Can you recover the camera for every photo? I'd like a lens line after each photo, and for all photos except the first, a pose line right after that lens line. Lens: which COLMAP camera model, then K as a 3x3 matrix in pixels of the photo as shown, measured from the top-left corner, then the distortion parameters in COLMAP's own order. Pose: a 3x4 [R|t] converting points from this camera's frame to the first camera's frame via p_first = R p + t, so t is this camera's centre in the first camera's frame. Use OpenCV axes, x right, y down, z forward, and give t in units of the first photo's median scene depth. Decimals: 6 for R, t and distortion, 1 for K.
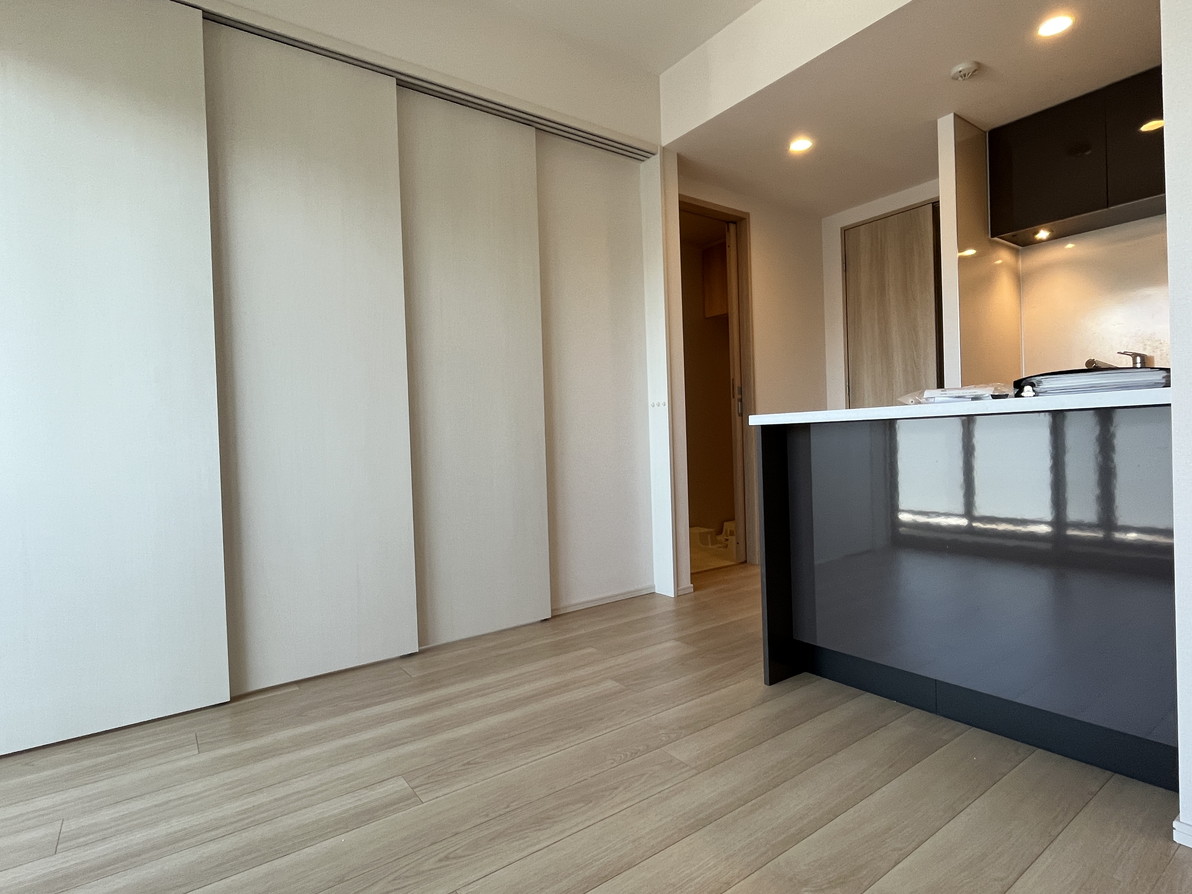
lens RADIAL K [[620.8, 0, 596.0], [0, 620.8, 447.0], [0, 0, 1]] dist [-0.007812, 0.000289]
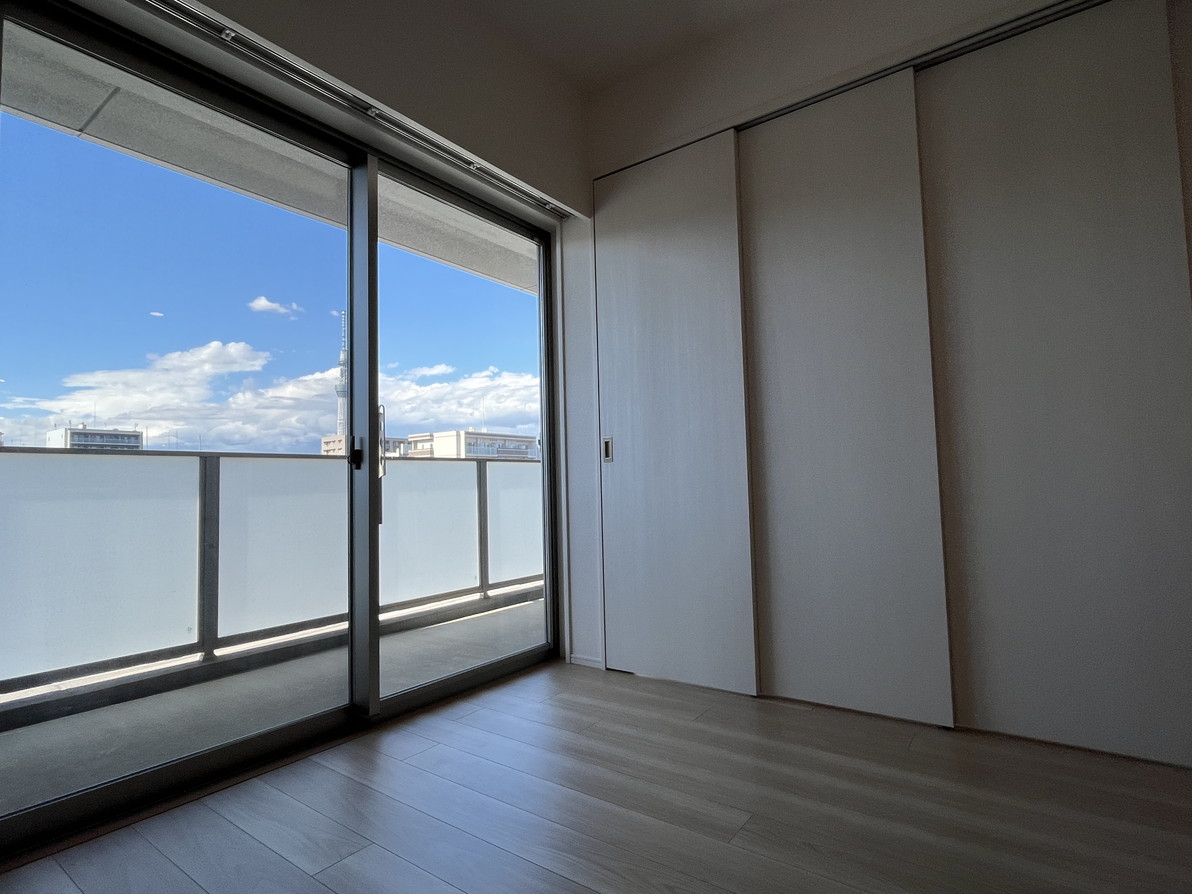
lens RADIAL K [[617.0, 0, 596.0], [0, 617.0, 447.0], [0, 0, 1]] dist [-0.002540, -0.000104]
pose [[0.299699, -0.037026, -0.953315, 0.444757], [-0.000919, 0.999235, -0.039098, -0.011272], [0.954034, 0.012593, 0.299435, 0.363219]]
